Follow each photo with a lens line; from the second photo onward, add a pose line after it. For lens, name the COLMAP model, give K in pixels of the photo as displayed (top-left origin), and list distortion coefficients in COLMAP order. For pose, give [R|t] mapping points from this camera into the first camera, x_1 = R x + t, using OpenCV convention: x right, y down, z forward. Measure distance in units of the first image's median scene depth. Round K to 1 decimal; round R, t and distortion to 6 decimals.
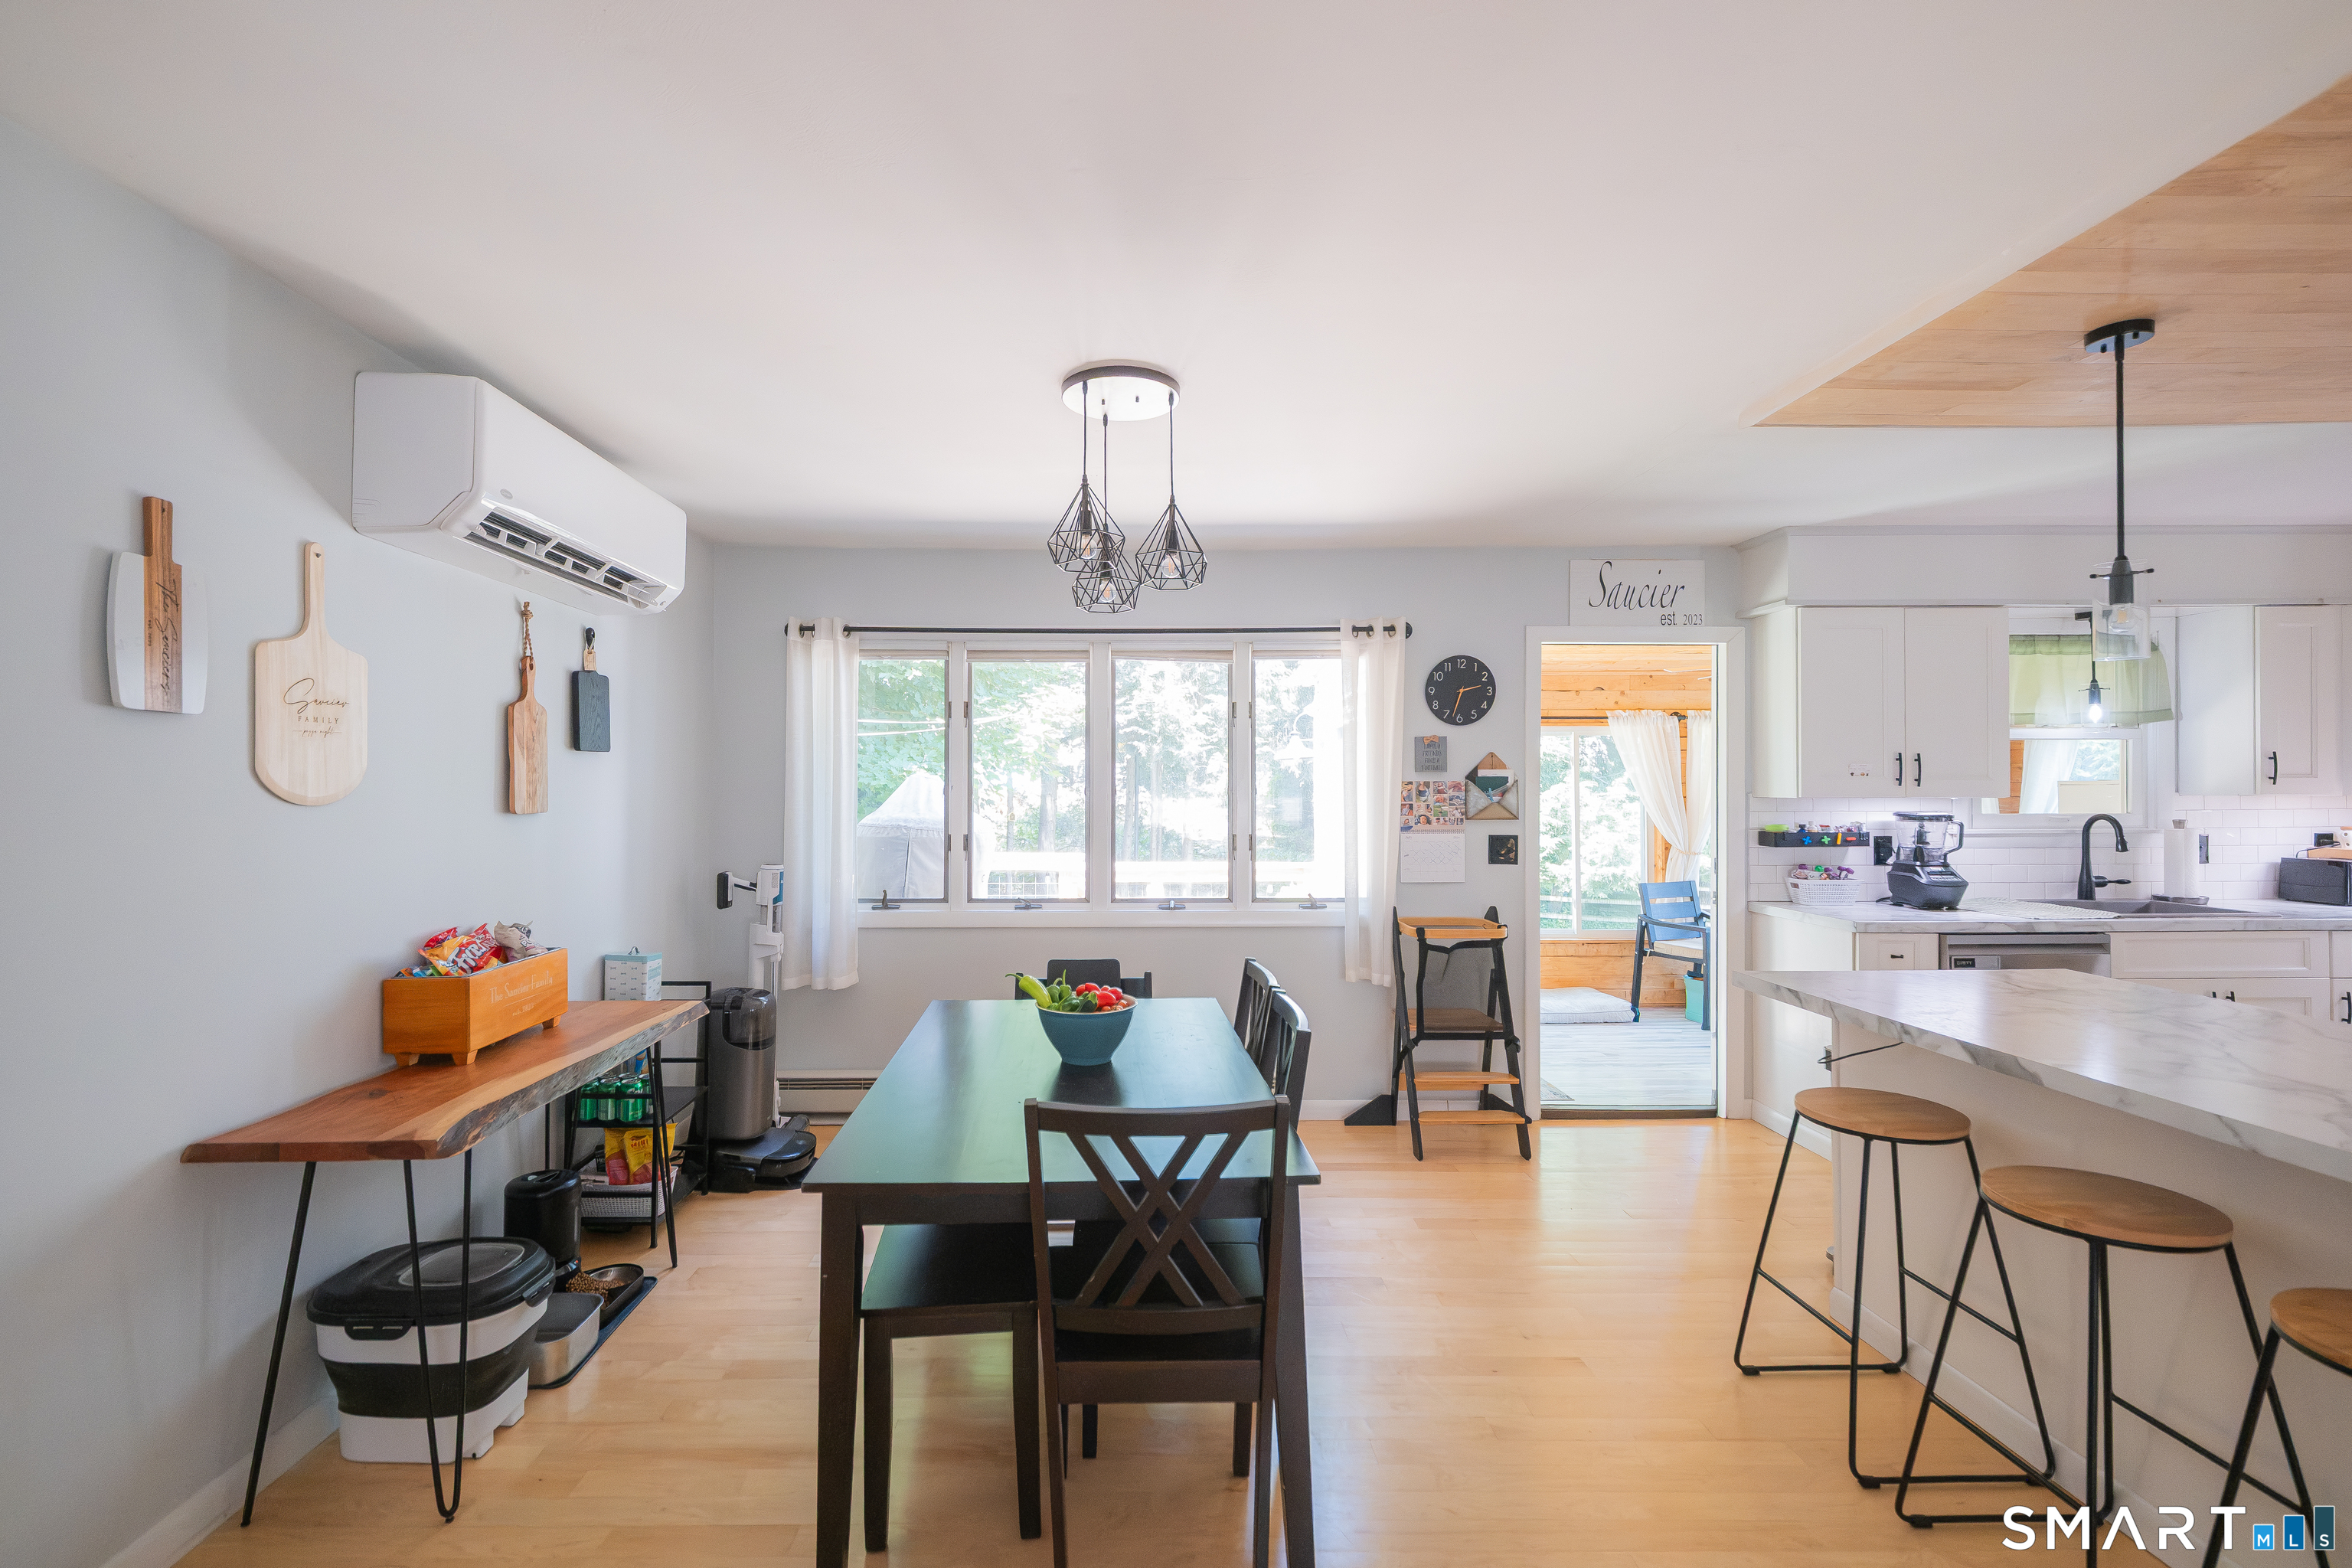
lens RADIAL K [[1004.7, 0, 1175.2], [0, 1004.7, 782.4], [0, 0, 1]] dist [0.019364, -0.007870]
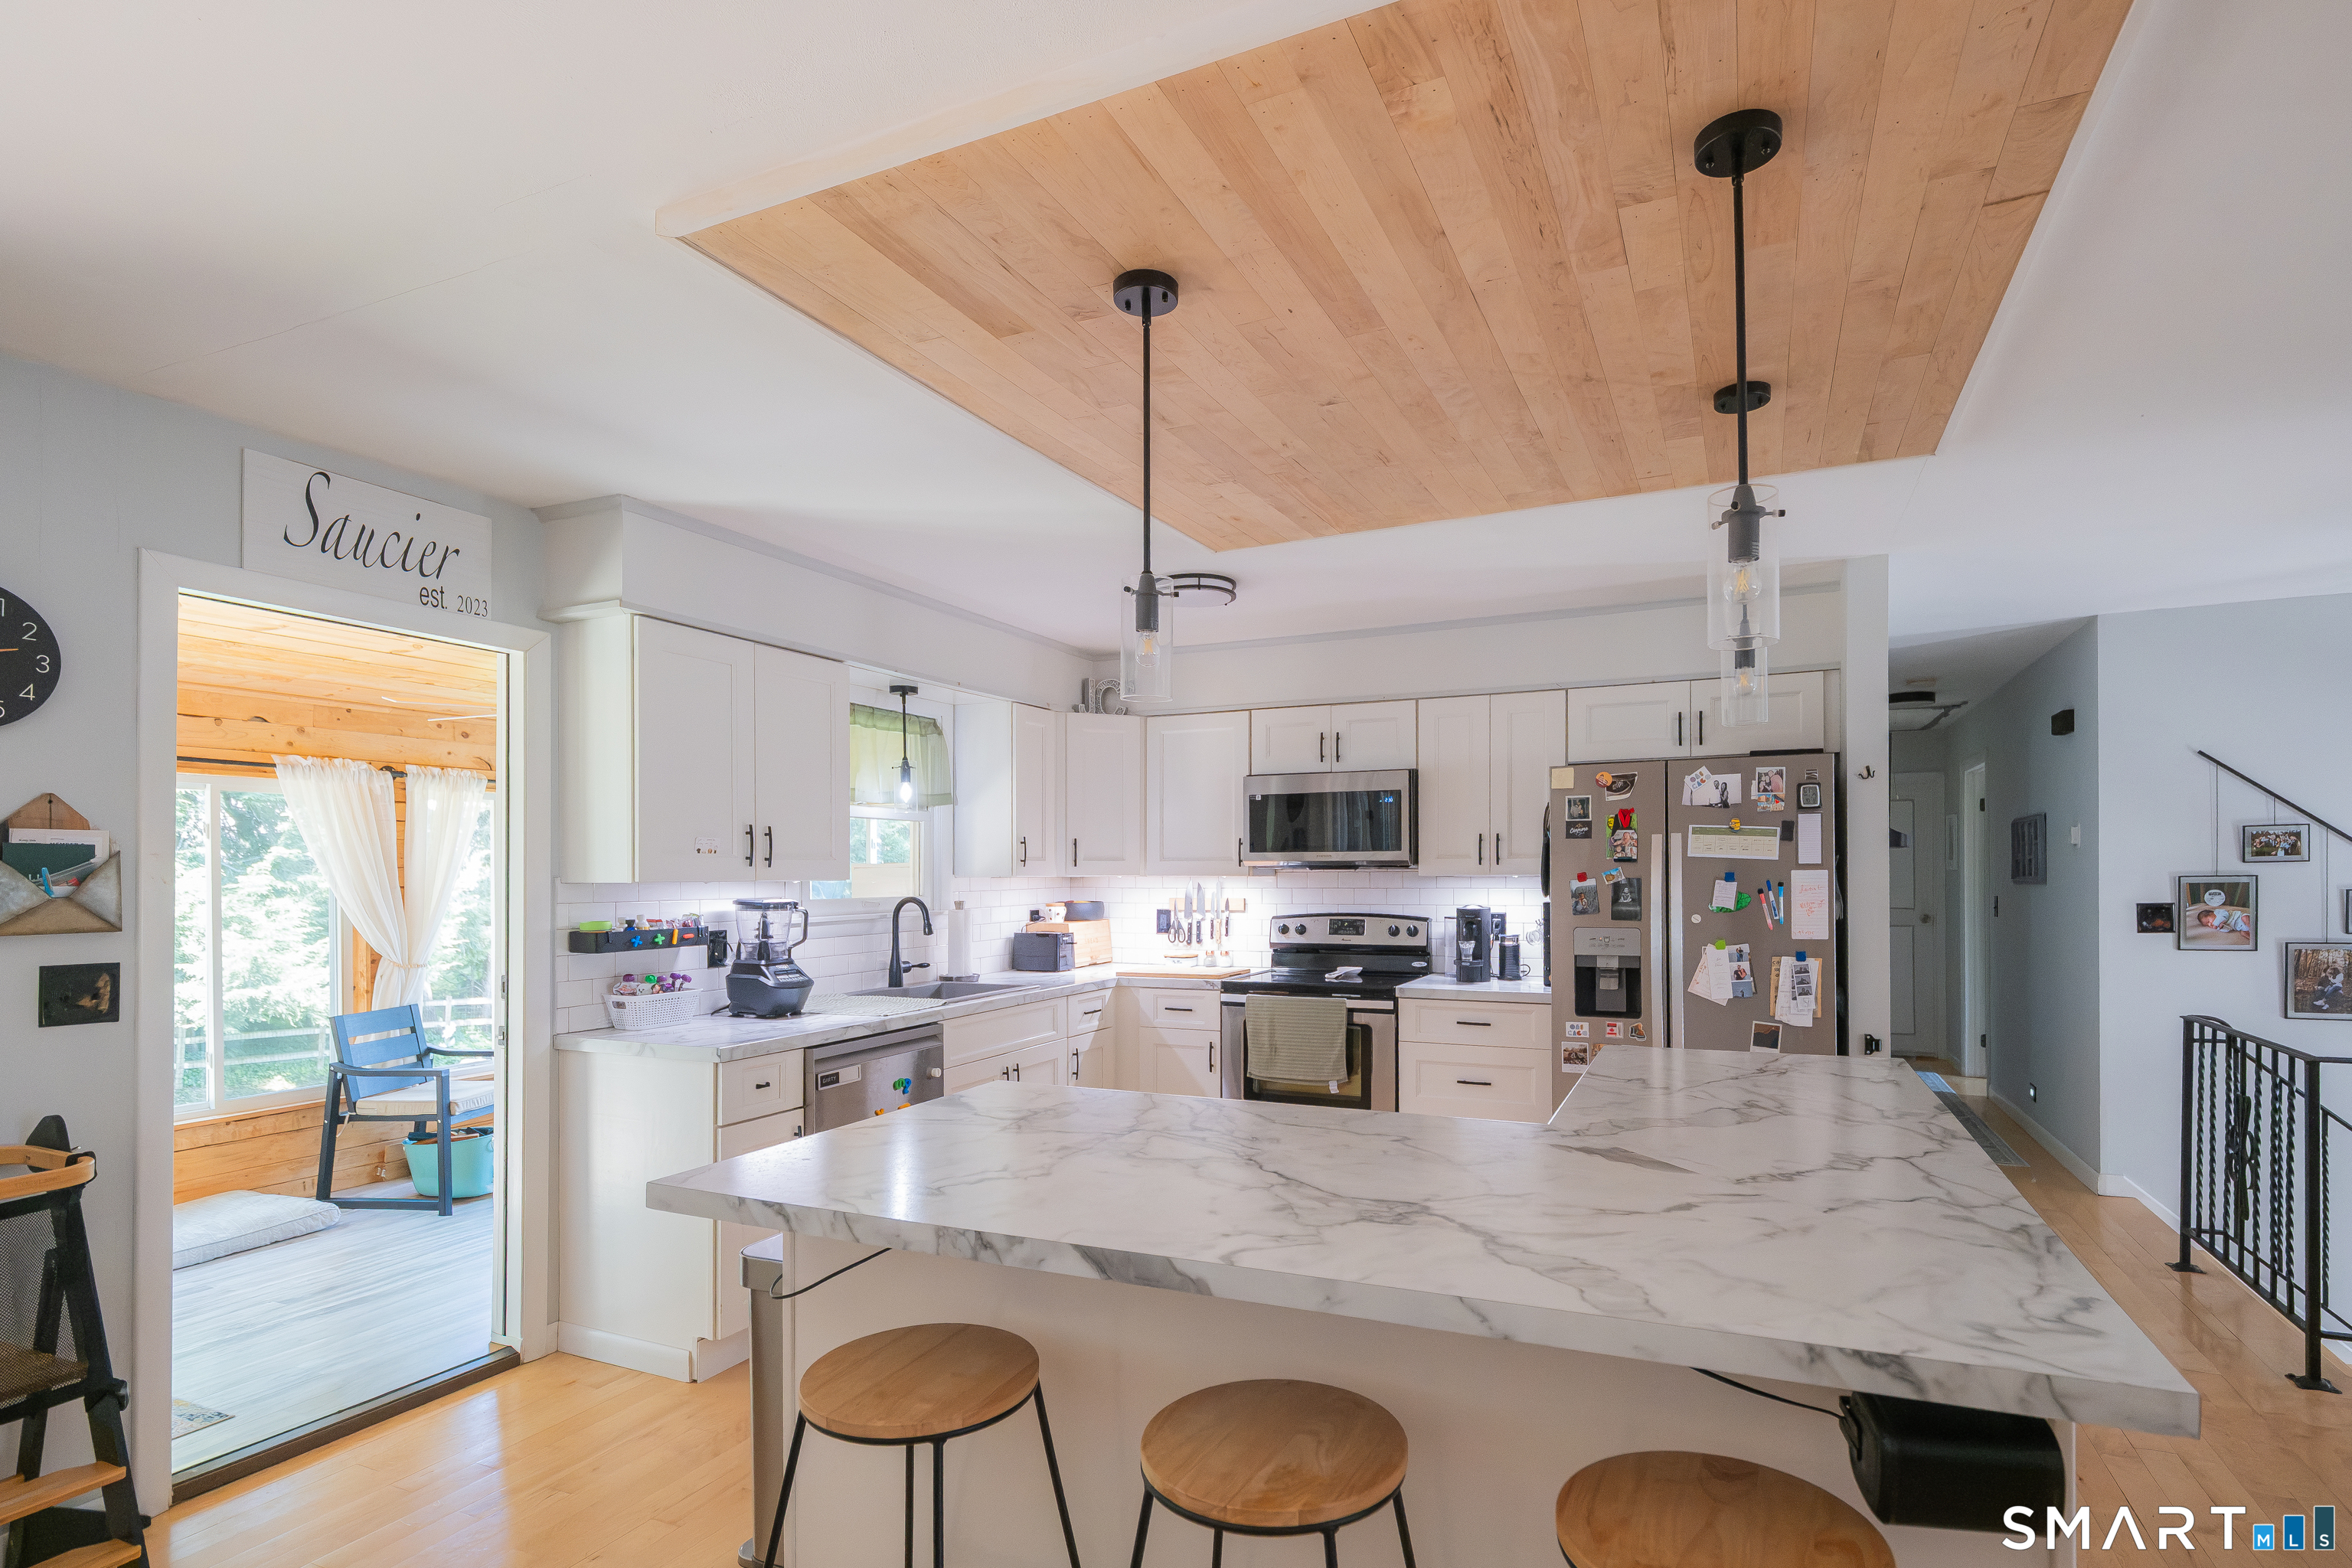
lens RADIAL K [[1108.9, 0, 1197.6], [0, 1108.9, 871.2], [0, 0, 1]] dist [0.000077, -0.001683]
pose [[0.431185, 0.000942, 0.902263, 0.077921], [0.000186, 0.999999, -0.001133, 0.007661], [-0.902263, 0.000656, 0.431185, 0.287415]]
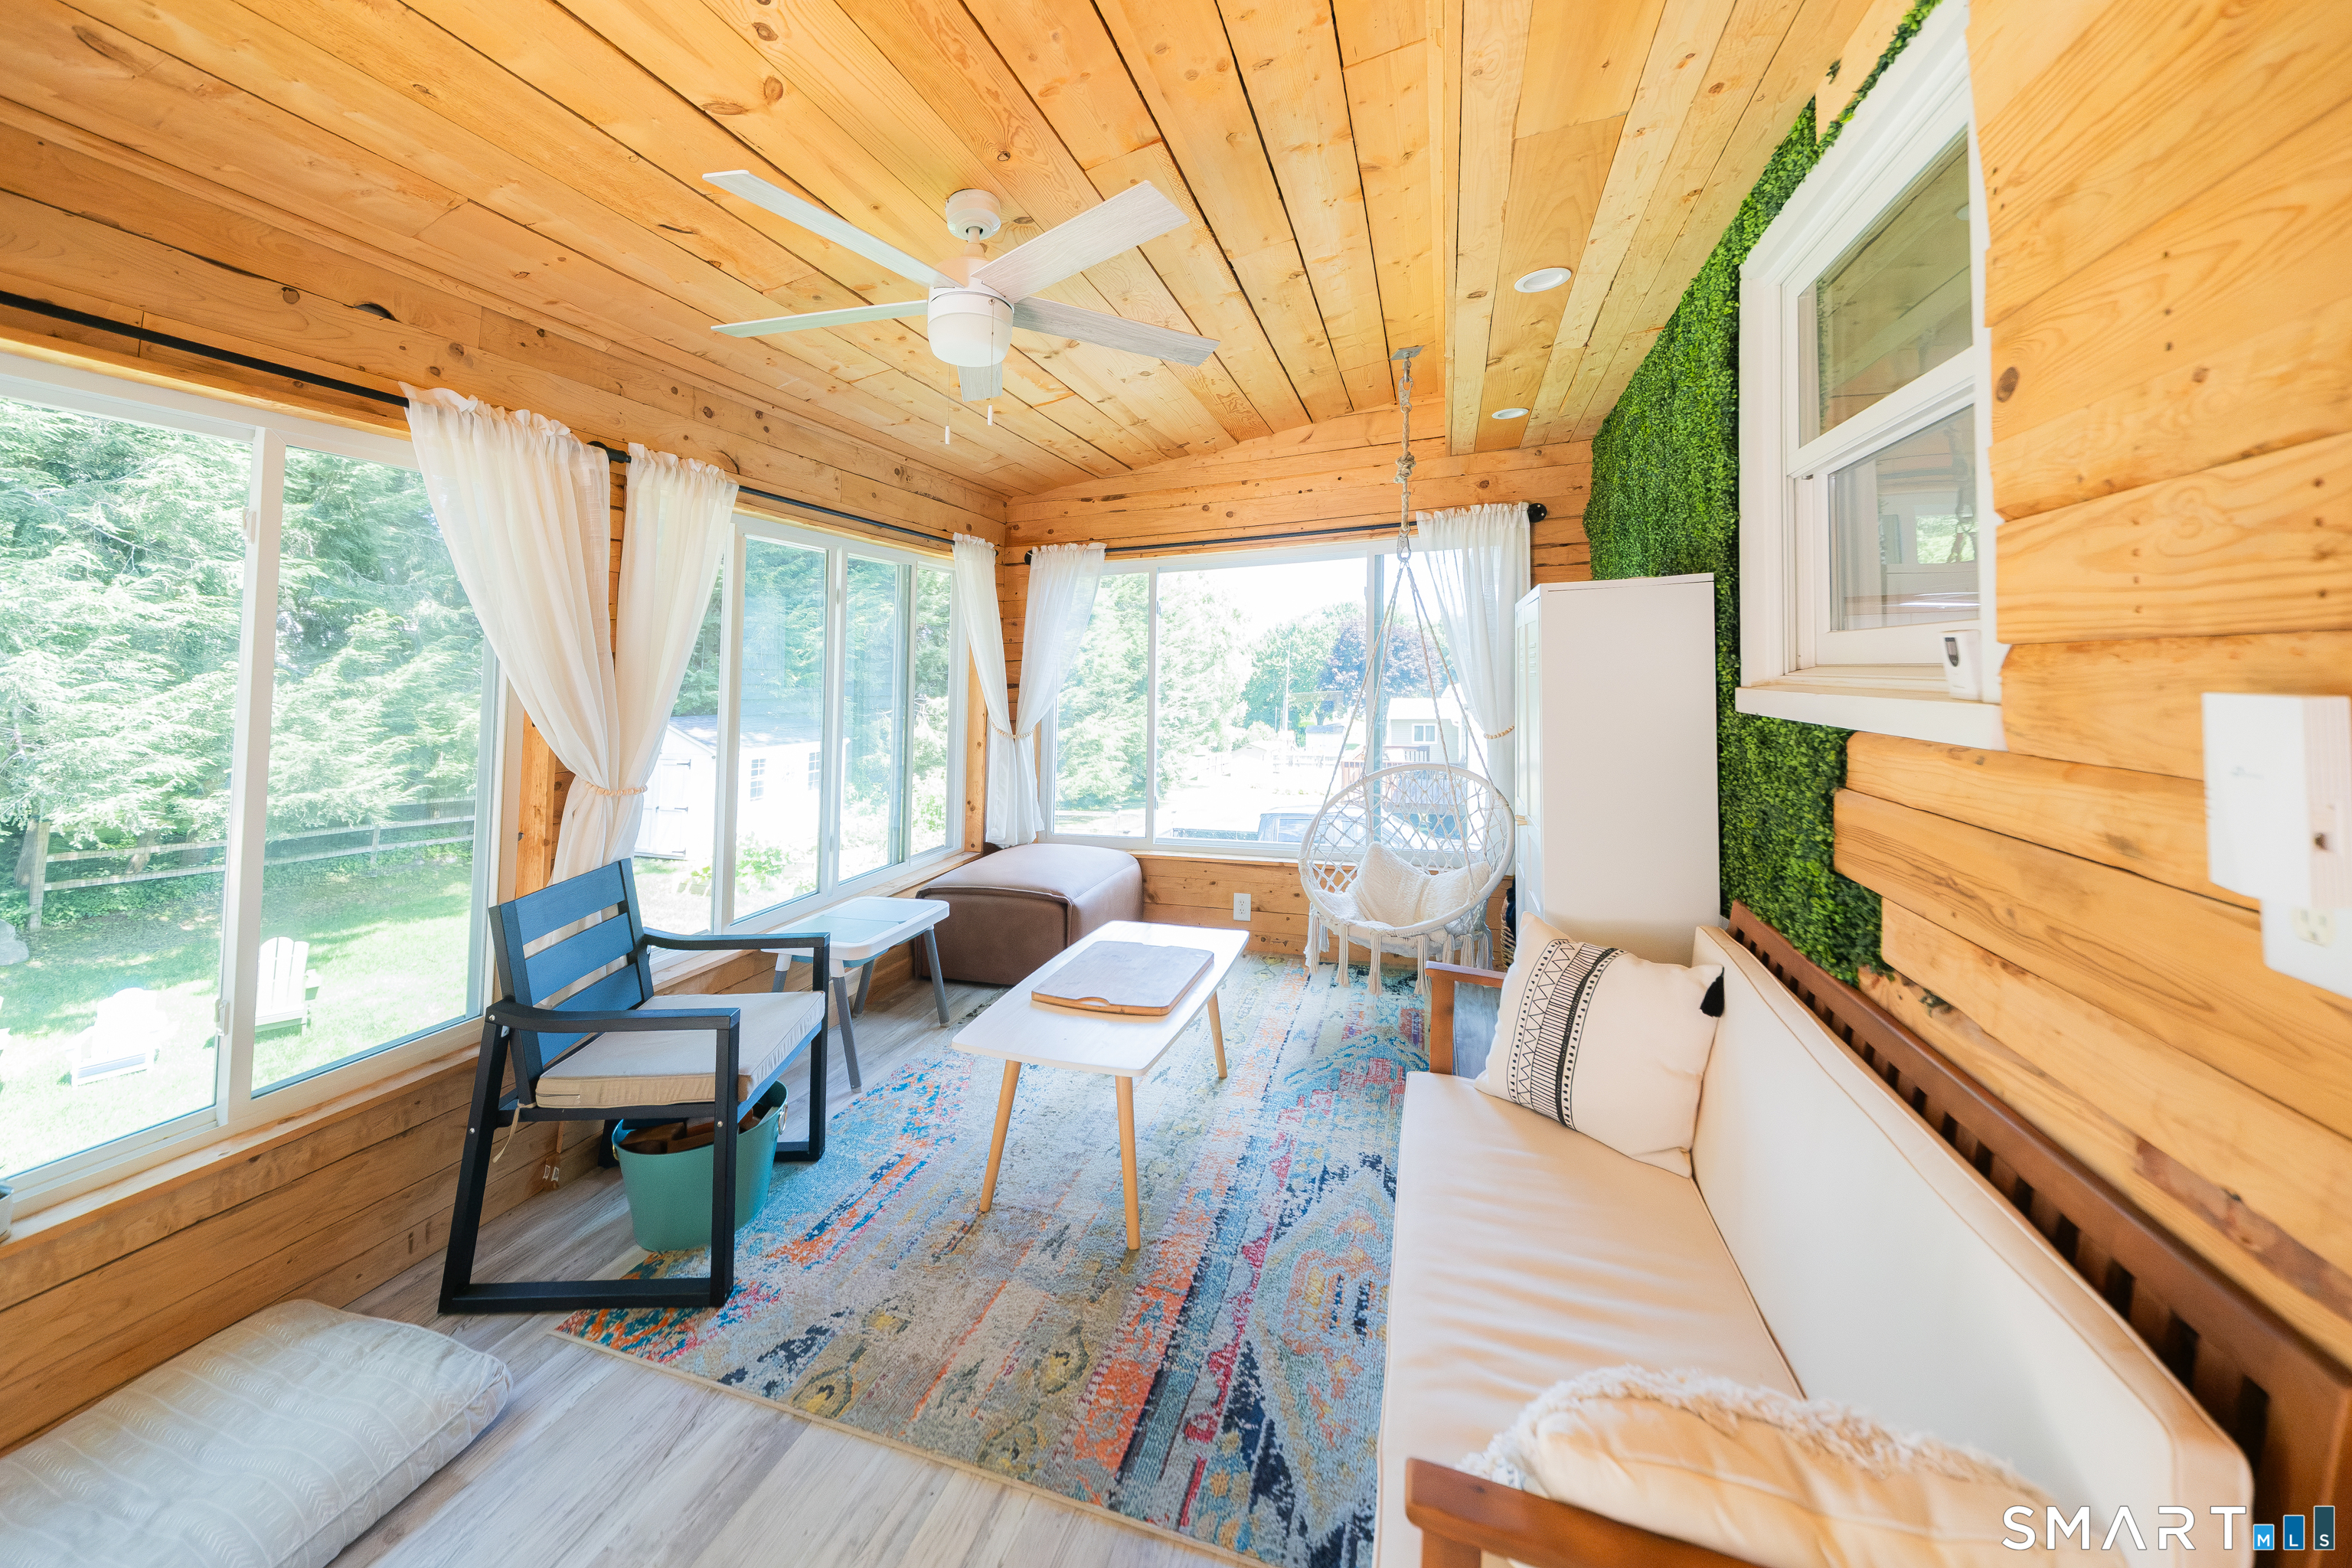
lens RADIAL K [[849.7, 0, 1136.9], [0, 849.7, 608.6], [0, 0, 1]] dist [0.001395, -0.001676]
pose [[0.375263, 0.069592, 0.924302, 0.475799], [0.009777, 0.996825, -0.079021, 0.046063], [-0.926867, 0.038691, 0.373391, 1.207550]]
